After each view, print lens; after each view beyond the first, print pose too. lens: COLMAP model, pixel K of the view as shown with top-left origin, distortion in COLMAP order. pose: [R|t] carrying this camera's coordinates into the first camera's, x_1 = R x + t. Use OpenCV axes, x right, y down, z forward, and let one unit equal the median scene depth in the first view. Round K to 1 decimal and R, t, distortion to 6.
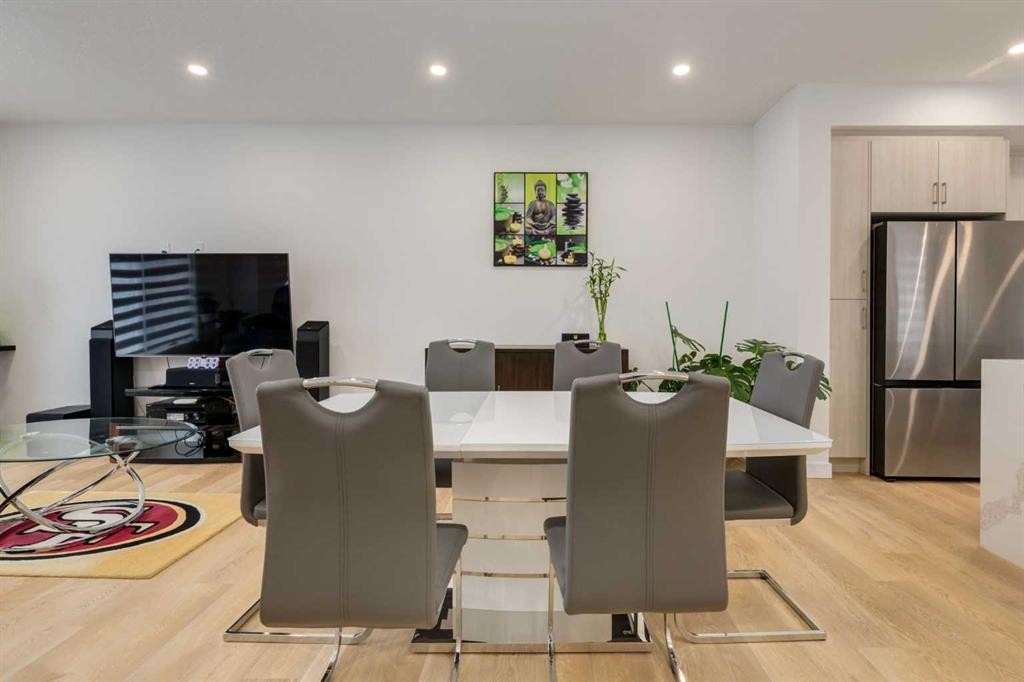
lens RADIAL K [[470.5, 0, 521.4], [0, 470.5, 321.4], [0, 0, 1]] dist [0.001190, 0.001732]
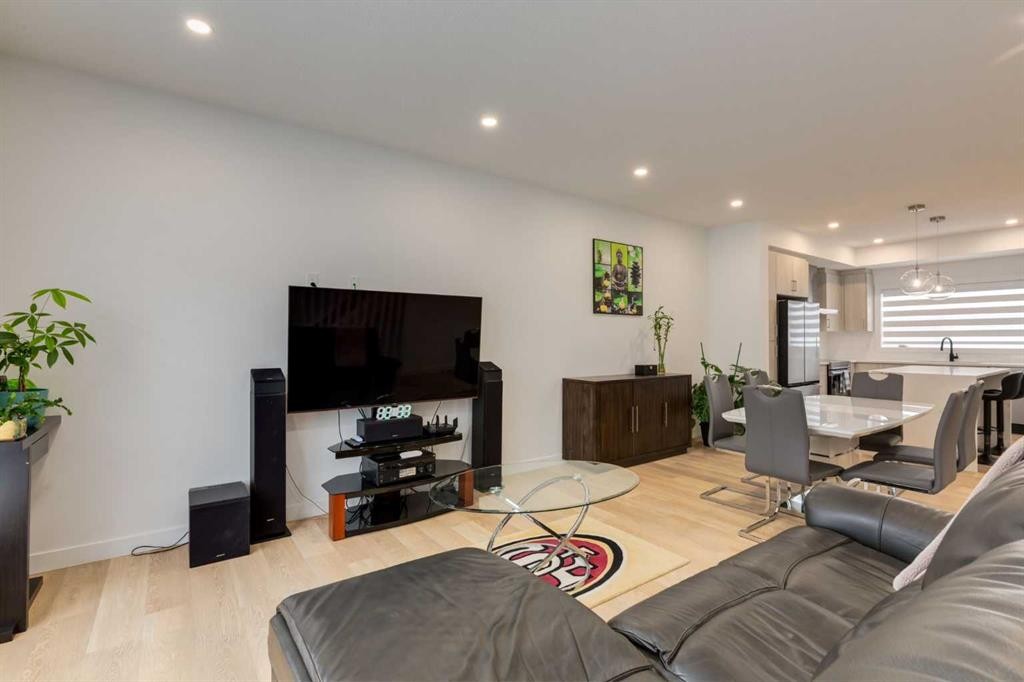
lens RADIAL K [[470.5, 0, 527.5], [0, 470.5, 337.3], [0, 0, 1]] dist [0.001190, 0.001732]
pose [[0.796049, -0.001030, 0.605231, -0.959882], [0.009069, 0.999907, -0.010225, -0.042409], [-0.605164, 0.013628, 0.795984, 0.112255]]
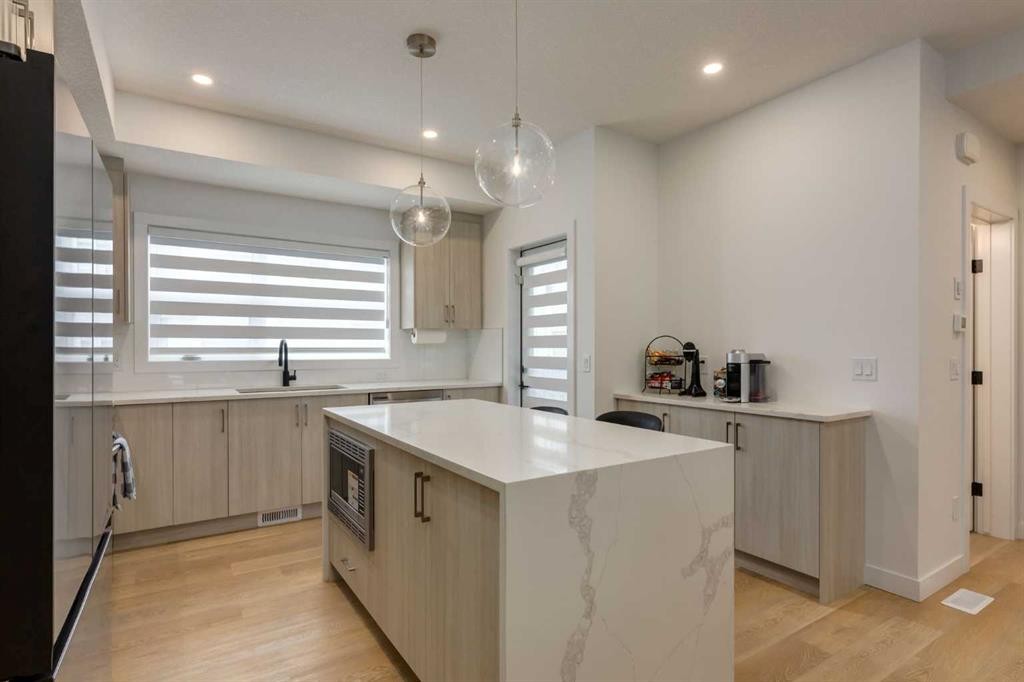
lens RADIAL K [[518.0, 0, 513.4], [0, 518.0, 349.1], [0, 0, 1]] dist [-0.000060, -0.001046]
pose [[-0.551584, -0.008112, 0.834080, 0.315878], [0.002502, 0.999932, 0.011380, -0.038157], [-0.834115, 0.008364, -0.551527, 0.766576]]
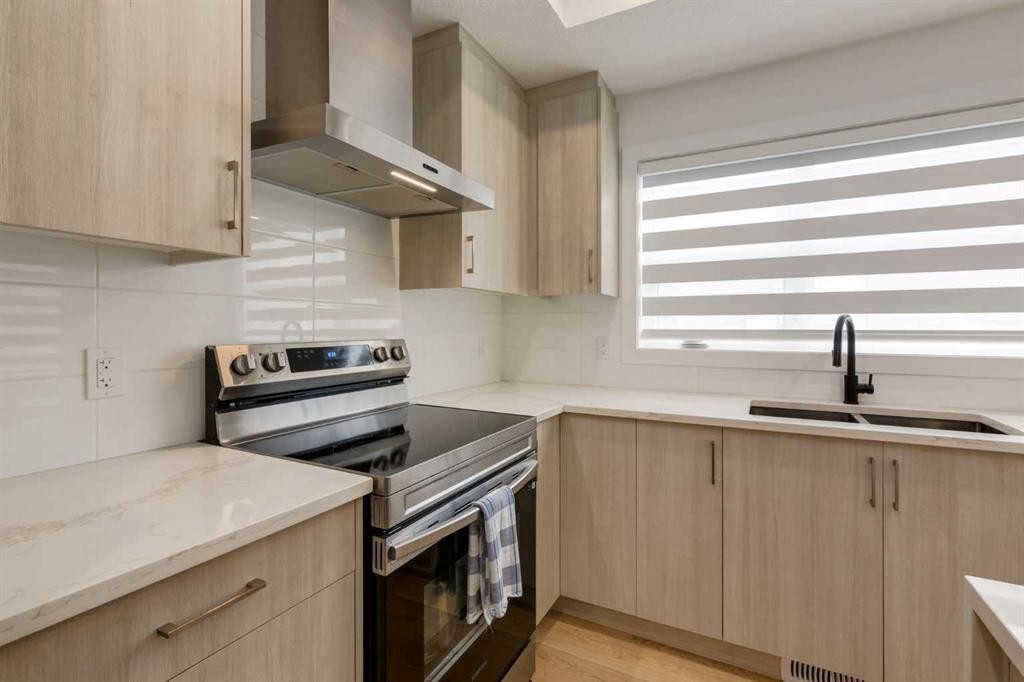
lens RADIAL K [[470.5, 0, 511.9], [0, 470.5, 329.2], [0, 0, 1]] dist [0.001190, 0.001732]
pose [[0.469514, -0.006589, 0.882901, 0.835110], [0.006247, 0.999972, 0.004140, -0.035734], [-0.882903, 0.003572, 0.469542, 0.655403]]
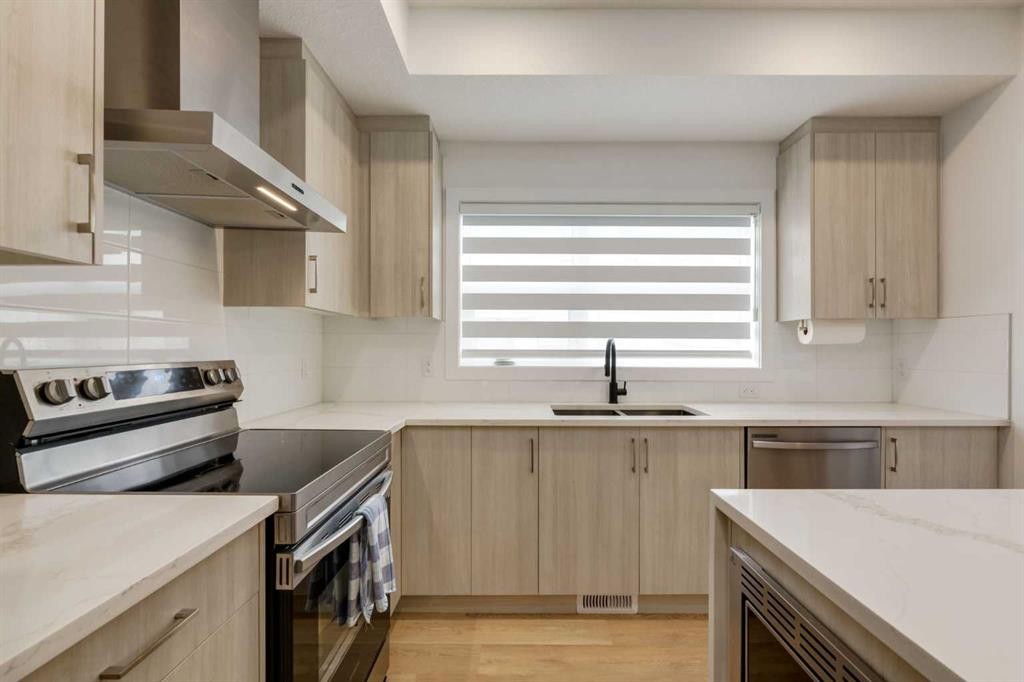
lens RADIAL K [[457.8, 0, 521.4], [0, 457.8, 348.0], [0, 0, 1]] dist [-0.002580, 0.000286]
pose [[0.000167, -0.003979, 0.999992, 0.774612], [0.003412, 0.999986, 0.003978, -0.036430], [-0.999994, 0.003411, 0.000181, 0.707109]]
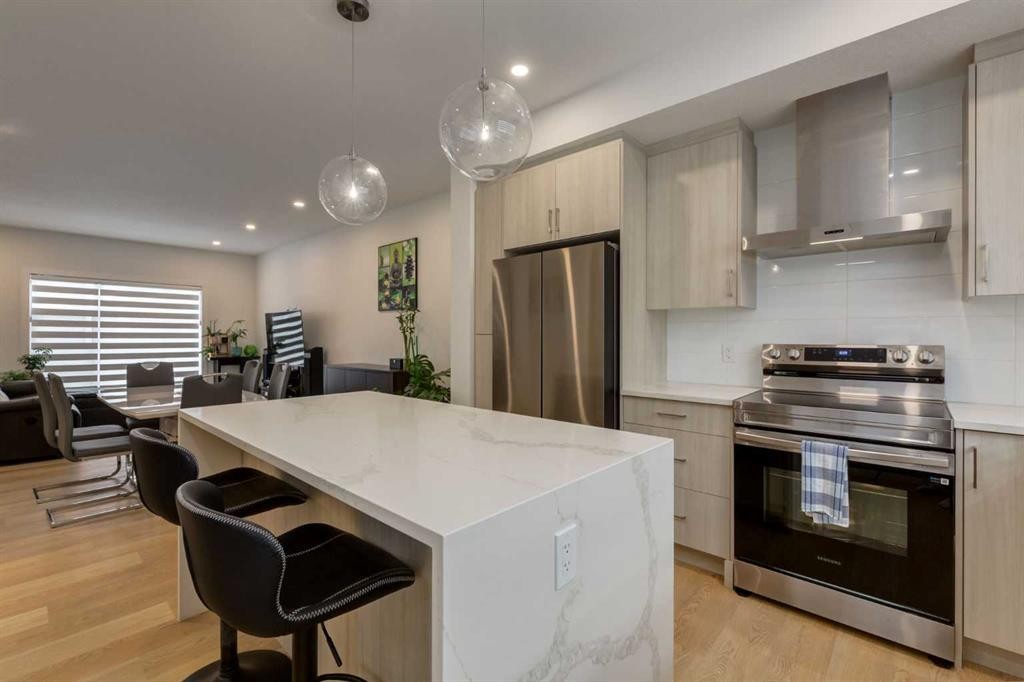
lens RADIAL K [[457.8, 0, 501.1], [0, 457.8, 333.8], [0, 0, 1]] dist [-0.002580, 0.000286]
pose [[0.726670, -0.006246, -0.686958, 1.202272], [-0.003271, 0.999916, -0.012552, -0.029663], [0.686979, 0.011369, 0.726589, 0.228244]]
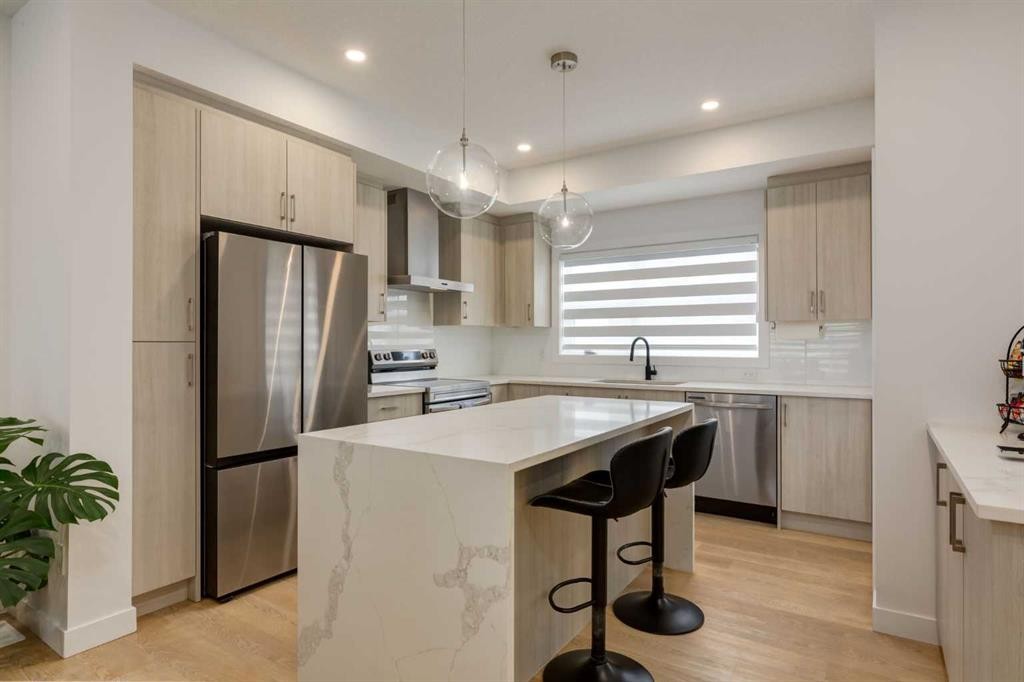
lens RADIAL K [[556.8, 0, 524.6], [0, 556.8, 344.3], [0, 0, 1]] dist [0.002556, 0.000296]
pose [[0.534010, -0.004766, 0.845465, 0.261865], [0.008225, 0.999966, 0.000442, -0.033566], [-0.845438, 0.006718, 0.534031, 0.144601]]
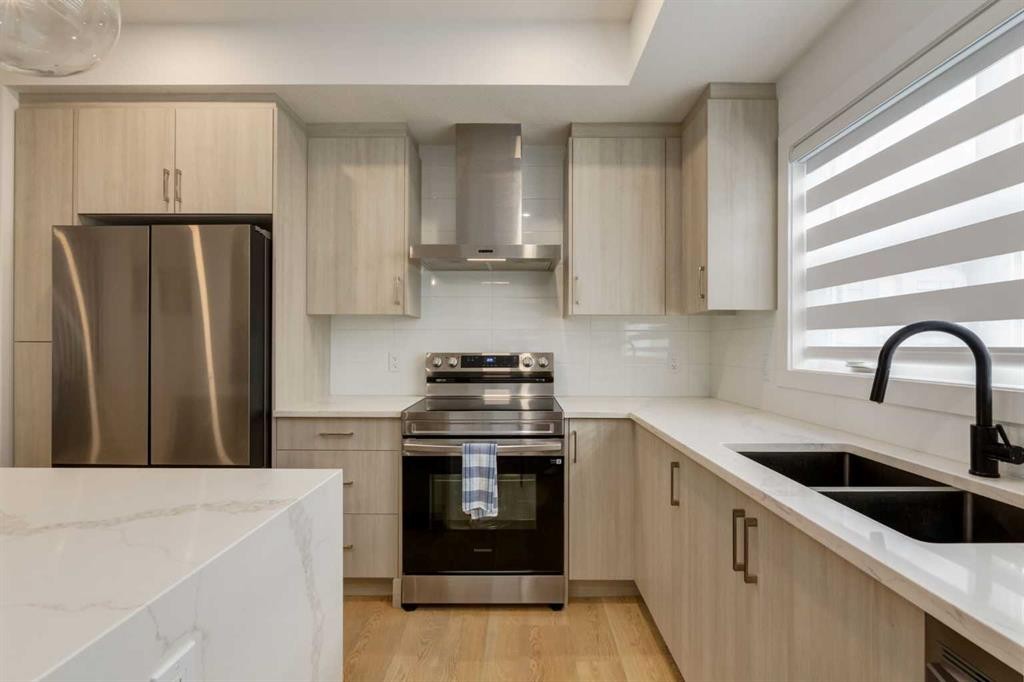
lens RADIAL K [[457.8, 0, 524.5], [0, 457.8, 345.5], [0, 0, 1]] dist [-0.002580, 0.000286]
pose [[0.999998, -0.002048, -0.000729, 1.168962], [0.002043, 0.999974, -0.006853, -0.030449], [0.000743, 0.006852, 0.999976, 0.290219]]
